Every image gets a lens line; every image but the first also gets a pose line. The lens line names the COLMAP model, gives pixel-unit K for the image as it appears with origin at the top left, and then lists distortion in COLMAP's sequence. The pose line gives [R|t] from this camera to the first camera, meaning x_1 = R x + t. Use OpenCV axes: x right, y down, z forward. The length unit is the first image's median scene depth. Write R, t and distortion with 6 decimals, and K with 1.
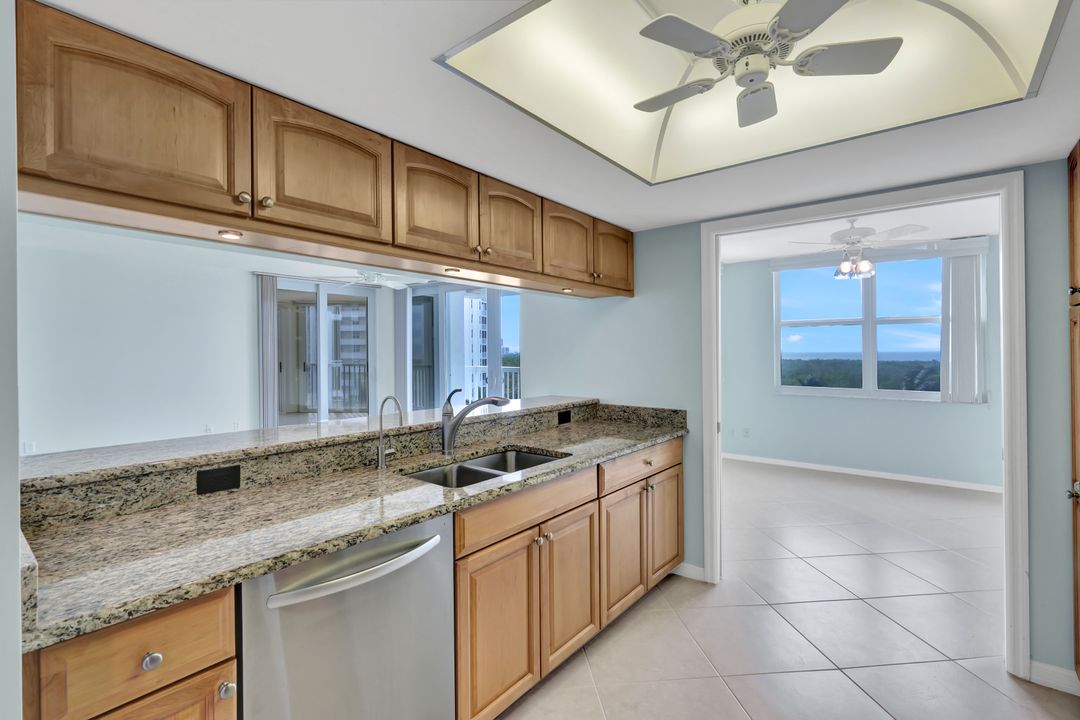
lens RADIAL K [[494.4, 0, 535.7], [0, 494.4, 345.6], [0, 0, 1]] dist [-0.004695, -0.000481]
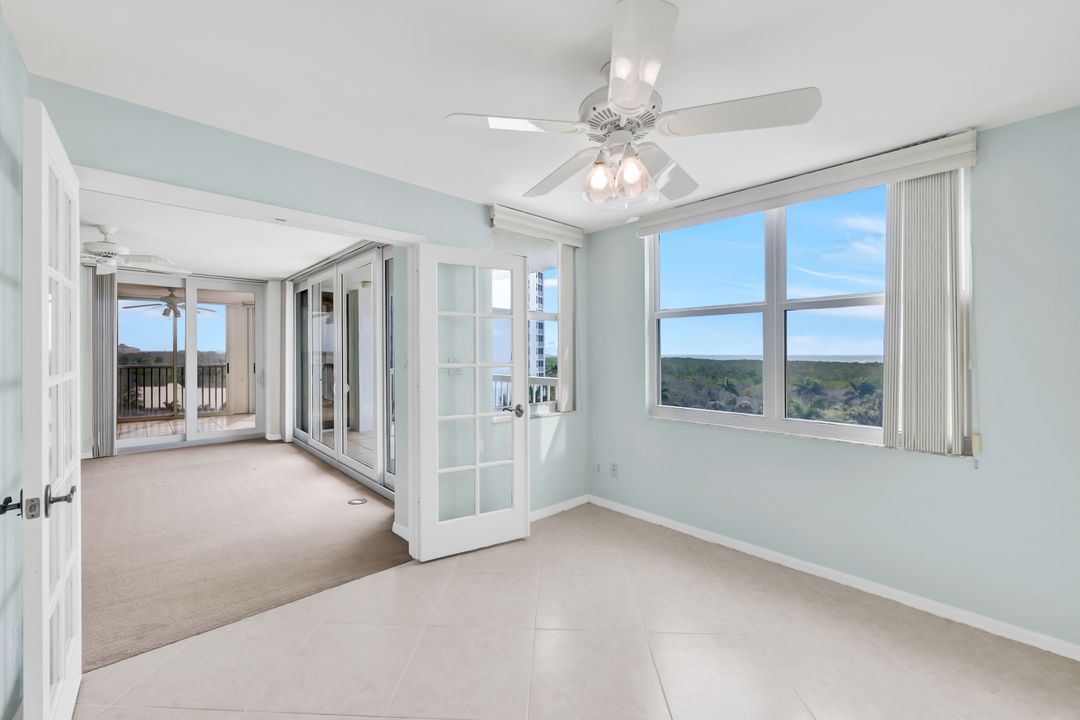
lens RADIAL K [[436.6, 0, 535.0], [0, 436.6, 352.2], [0, 0, 1]] dist [-0.000628, -0.000262]
pose [[0.989440, 0.003991, -0.144889, 0.466769], [-0.002631, 0.999951, 0.009572, 0.003984], [0.144920, -0.009090, 0.989402, 0.422999]]
